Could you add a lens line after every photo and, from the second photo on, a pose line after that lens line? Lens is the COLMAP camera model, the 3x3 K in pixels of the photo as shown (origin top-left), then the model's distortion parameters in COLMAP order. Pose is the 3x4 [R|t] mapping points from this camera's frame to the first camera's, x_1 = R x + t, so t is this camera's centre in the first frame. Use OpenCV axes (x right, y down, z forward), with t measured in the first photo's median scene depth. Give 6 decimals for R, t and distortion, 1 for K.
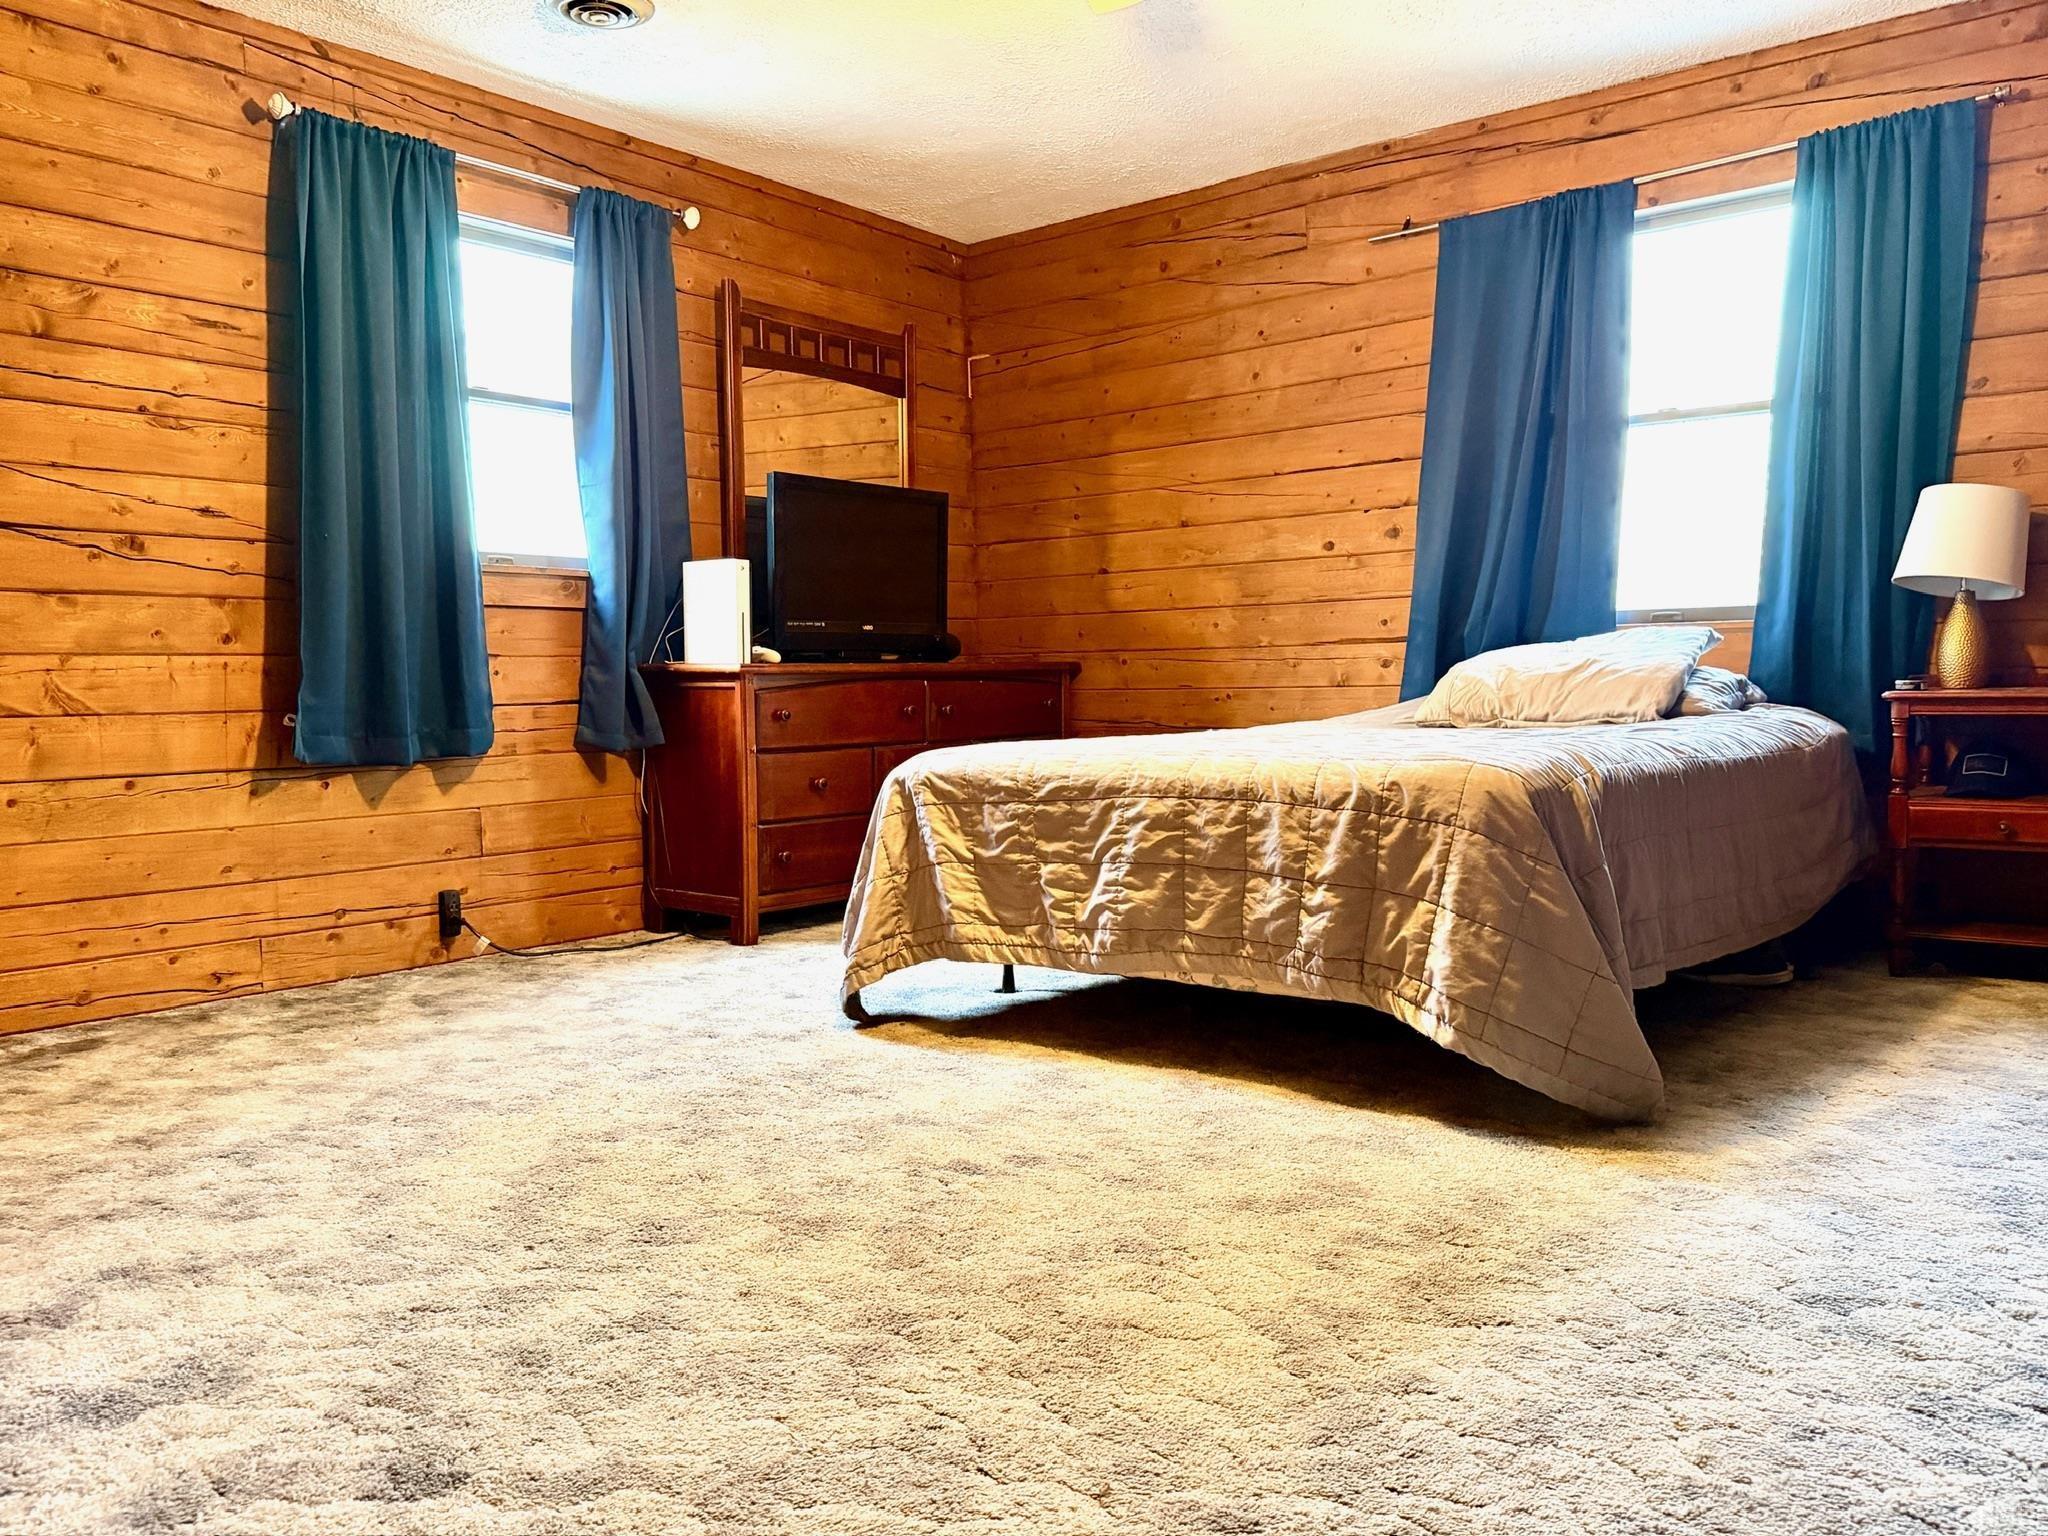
lens RADIAL K [[1565.4, 0, 1025.1], [0, 1565.4, 778.5], [0, 0, 1]] dist [0.086317, -0.006325]
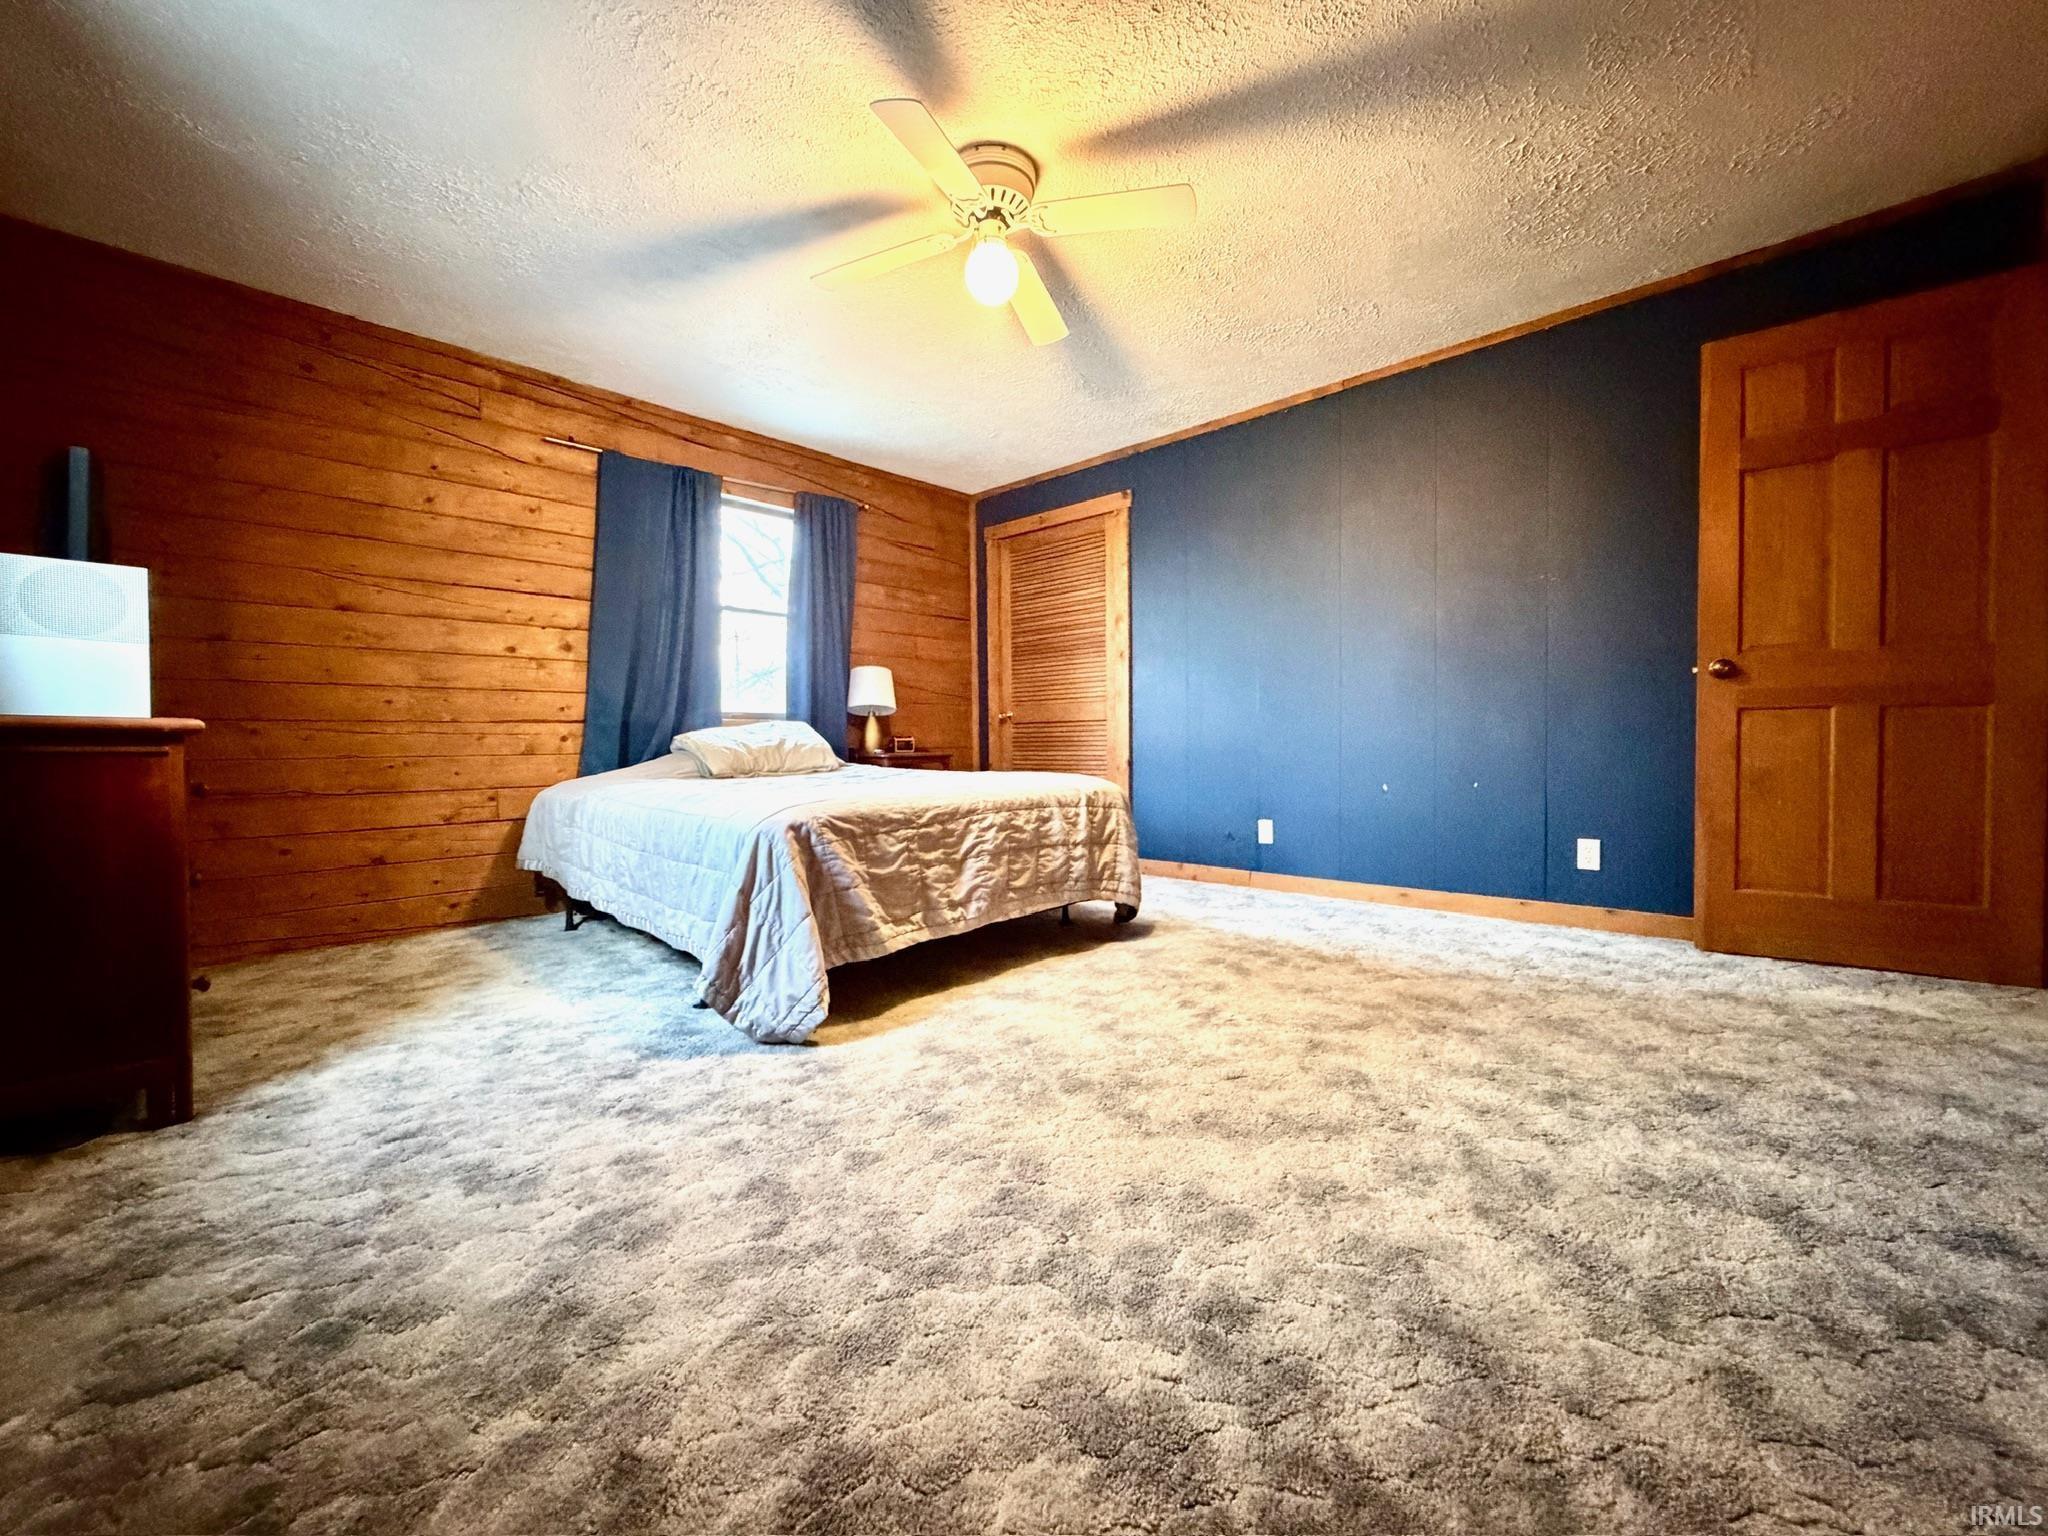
lens RADIAL K [[813.3, 0, 1018.7], [0, 813.3, 766.0], [0, 0, 1]] dist [-0.001097, 0.000241]
pose [[0.082241, -0.012797, 0.996530, -0.759490], [0.071111, 0.997444, 0.006940, -0.040708], [-0.994072, 0.070294, 0.082941, 0.883933]]
